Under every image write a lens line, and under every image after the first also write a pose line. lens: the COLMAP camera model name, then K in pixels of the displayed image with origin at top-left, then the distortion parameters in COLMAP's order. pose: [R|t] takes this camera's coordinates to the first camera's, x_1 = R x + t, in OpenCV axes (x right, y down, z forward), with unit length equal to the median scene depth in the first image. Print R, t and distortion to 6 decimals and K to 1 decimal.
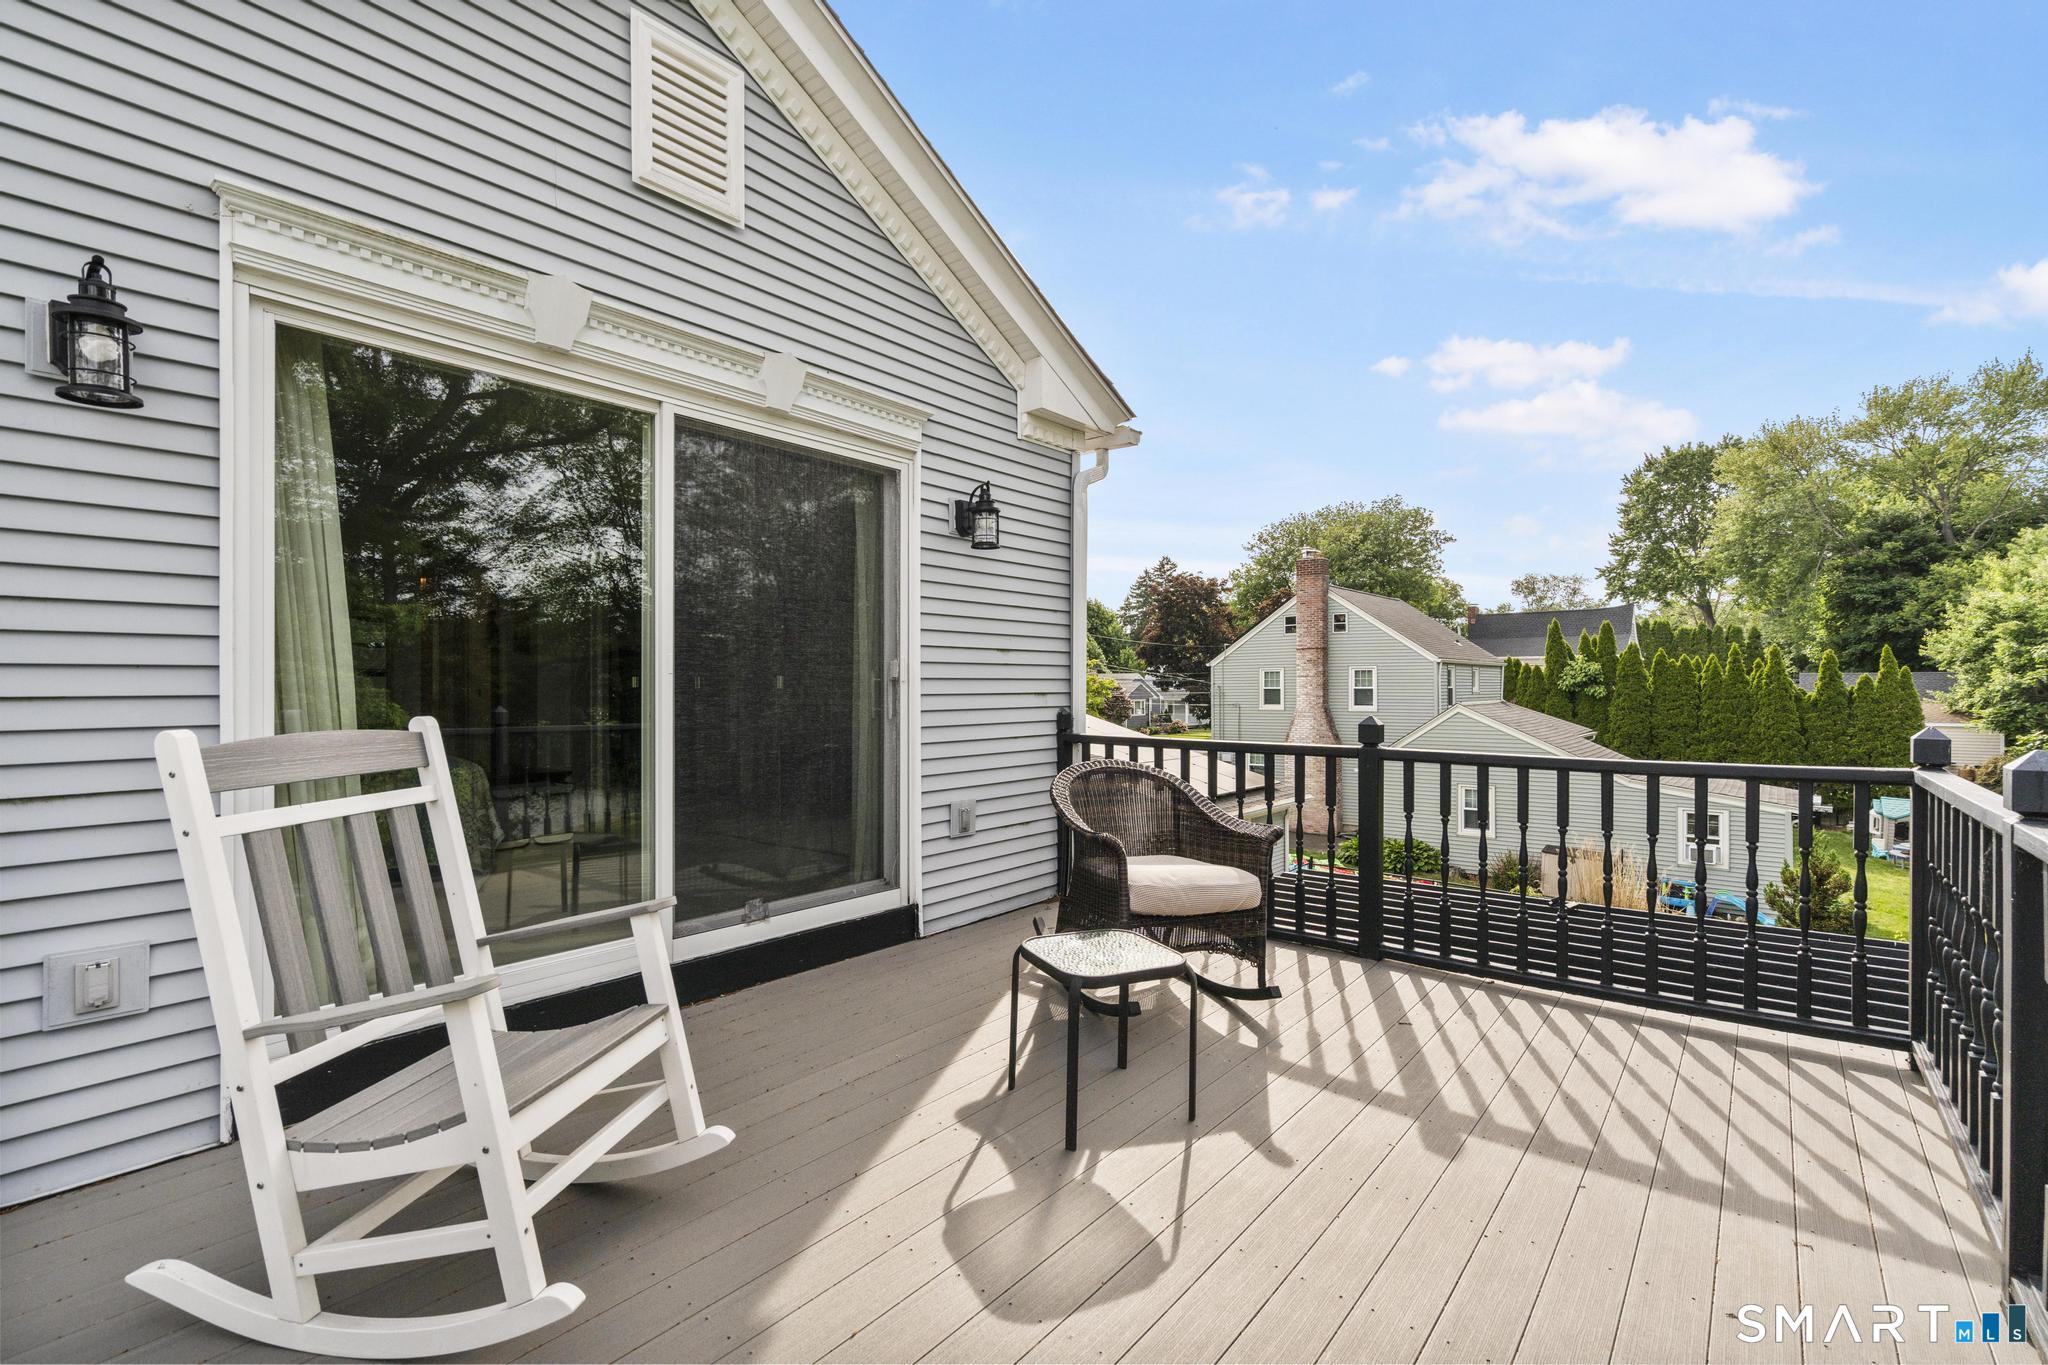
lens RADIAL K [[929.1, 0, 1019.5], [0, 929.1, 691.0], [0, 0, 1]] dist [0.004314, 0.000121]
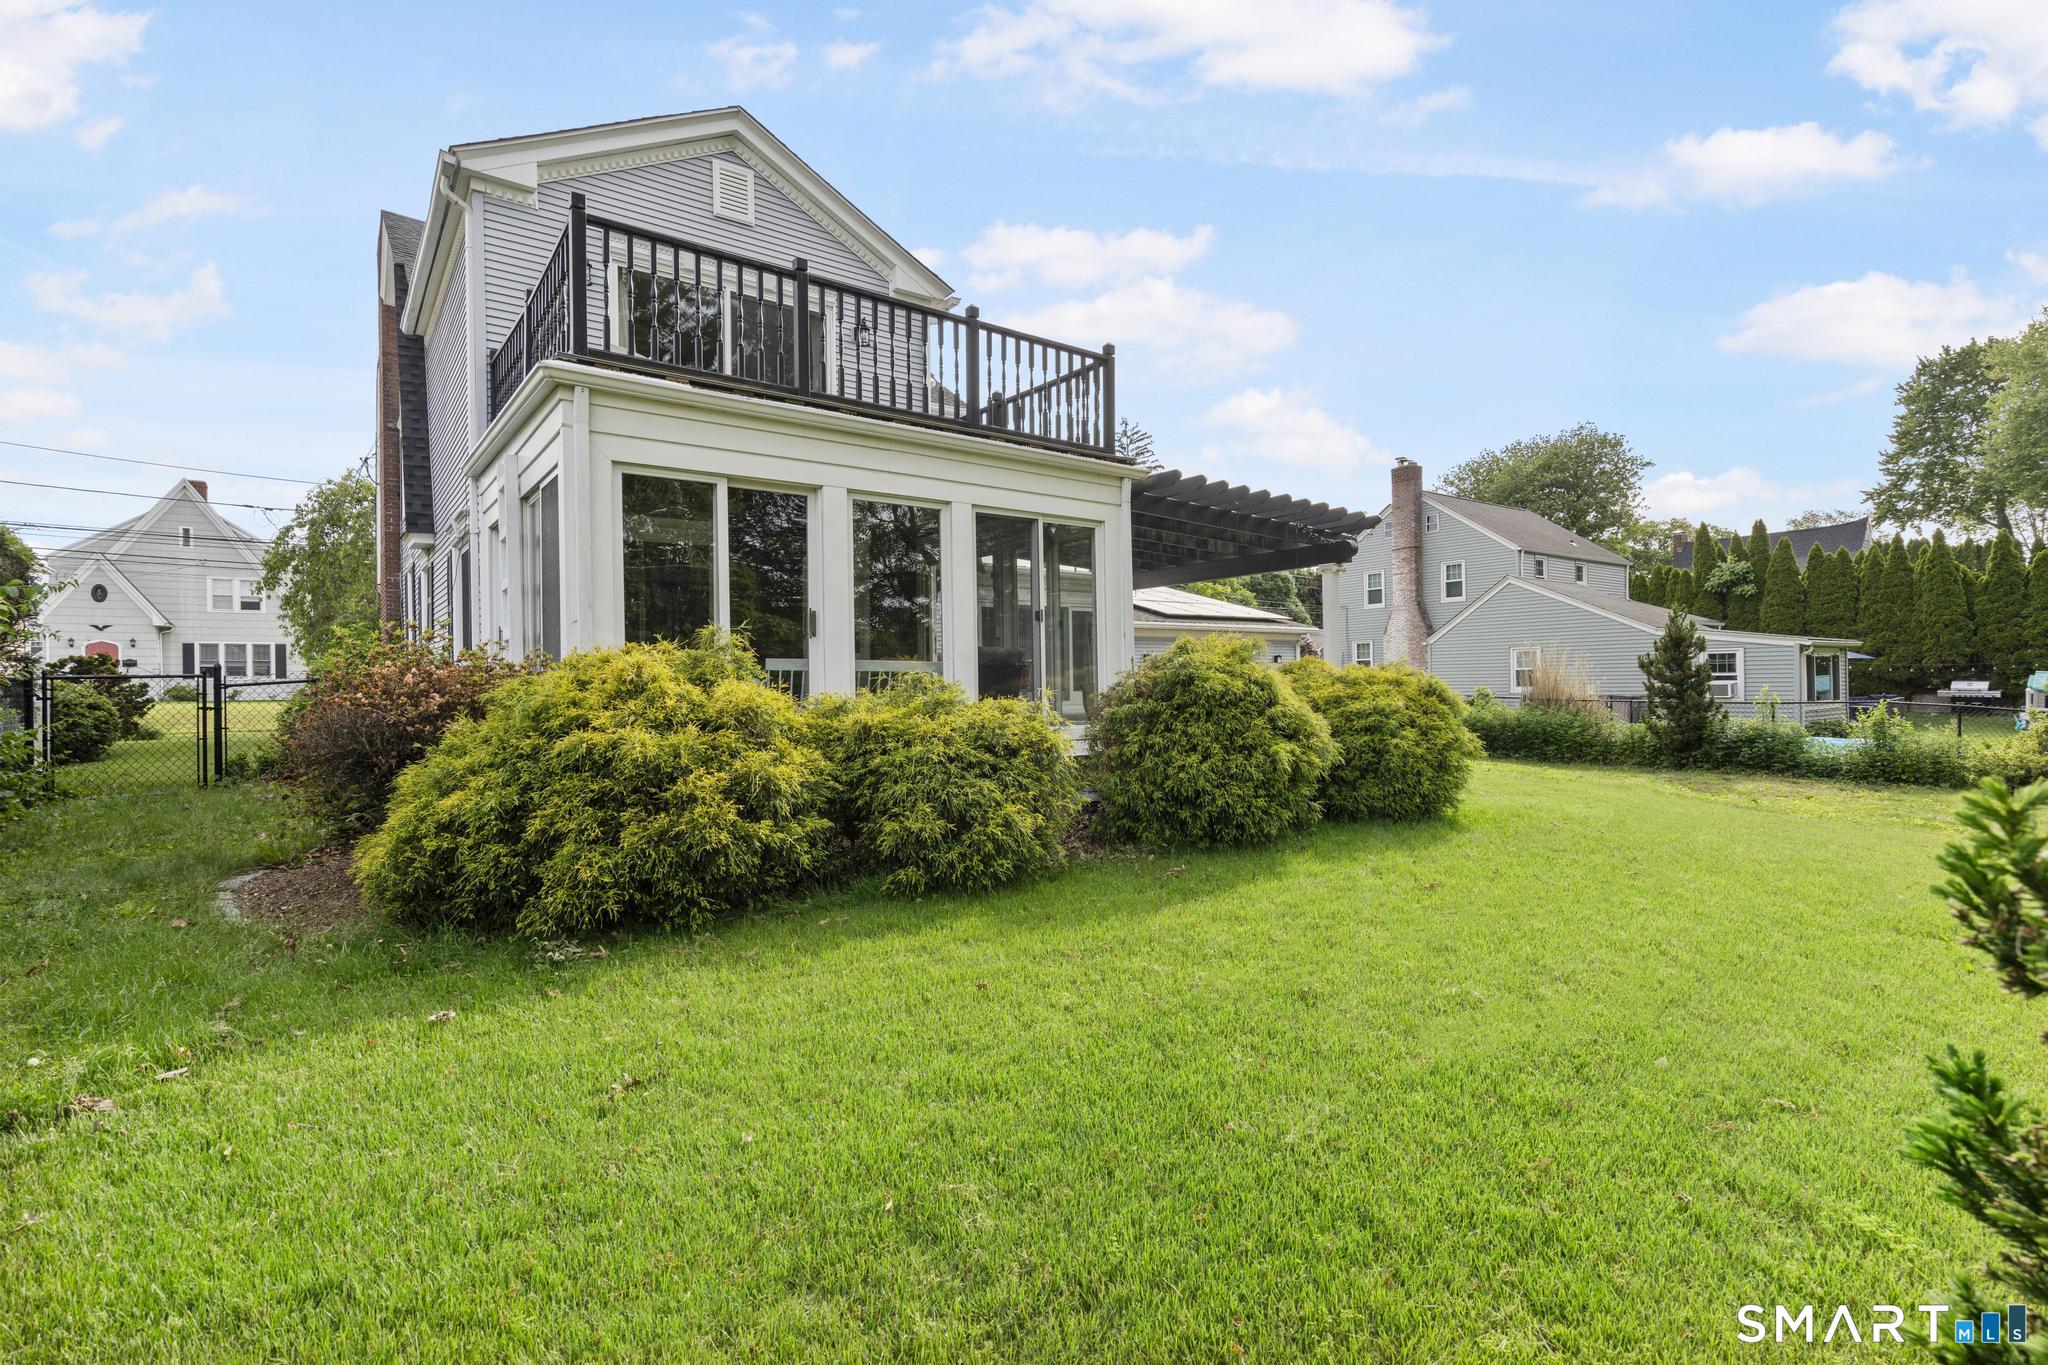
lens RADIAL K [[929.1, 0, 1019.8], [0, 929.1, 679.1], [0, 0, 1]] dist [0.004314, 0.000121]
pose [[0.972149, -0.014525, -0.233914, 0.102539], [0.015661, 0.999873, 0.002997, 0.080230], [0.233841, -0.006577, 0.972253, -0.142505]]
